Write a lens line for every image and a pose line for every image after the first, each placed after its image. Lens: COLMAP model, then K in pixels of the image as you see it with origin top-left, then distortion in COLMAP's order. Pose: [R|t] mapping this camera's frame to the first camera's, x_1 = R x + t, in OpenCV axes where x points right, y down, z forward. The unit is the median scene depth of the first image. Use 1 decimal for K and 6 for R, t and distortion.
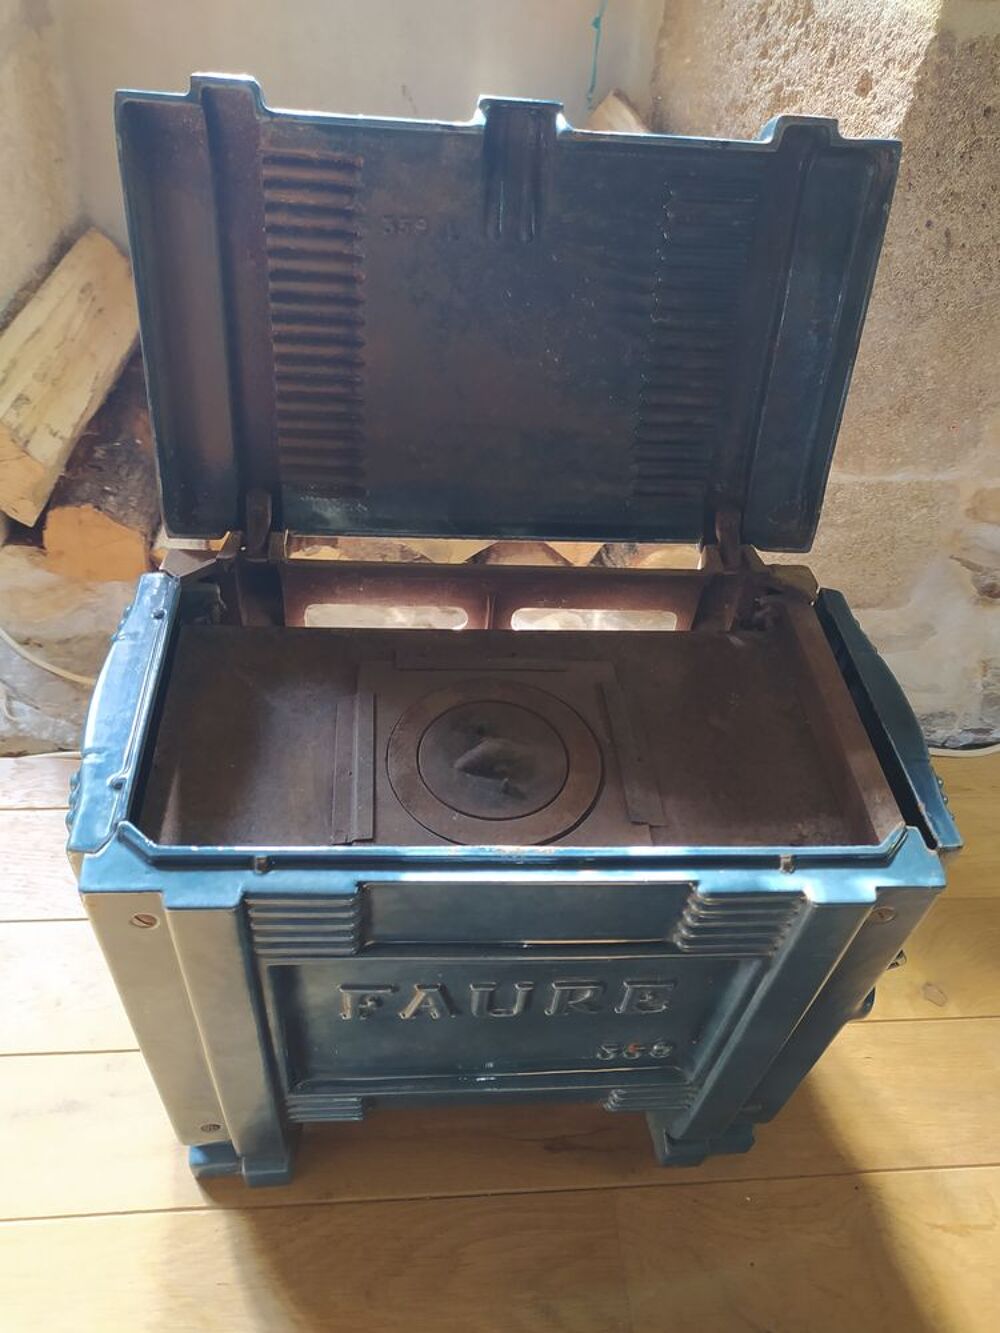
lens RADIAL K [[998.5, 0, 502.0], [0, 998.5, 665.2], [0, 0, 1]] dist [0.025219, -0.019009]
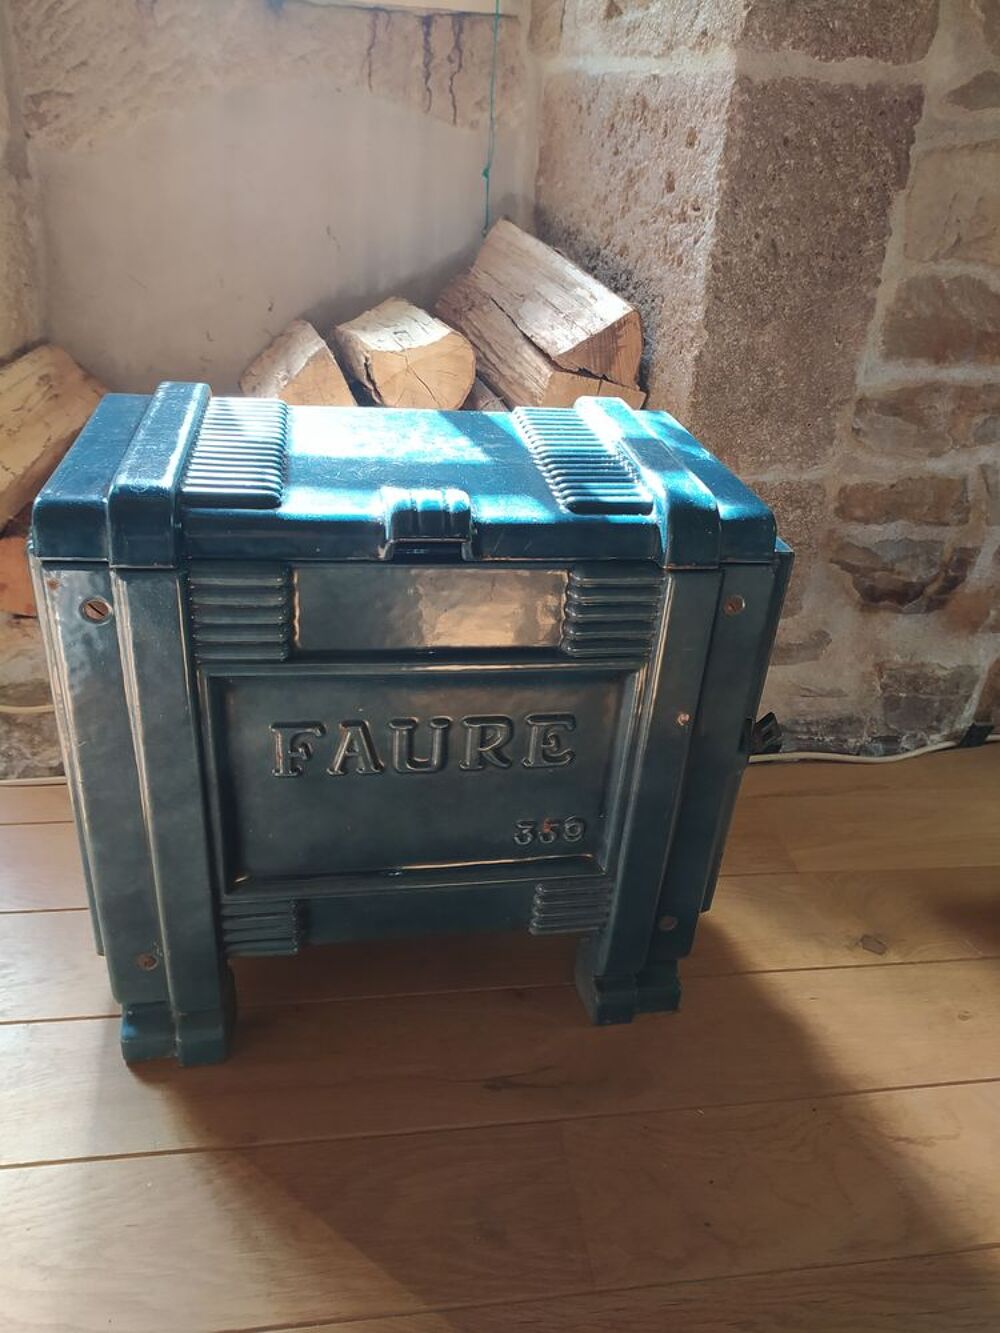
lens RADIAL K [[998.5, 0, 499.0], [0, 998.5, 664.7], [0, 0, 1]] dist [0.025219, -0.019009]
pose [[0.997391, -0.042921, 0.058037, 0.015301], [0.057109, 0.960944, -0.270785, 0.308215], [-0.044148, 0.273393, 0.960889, -0.014158]]
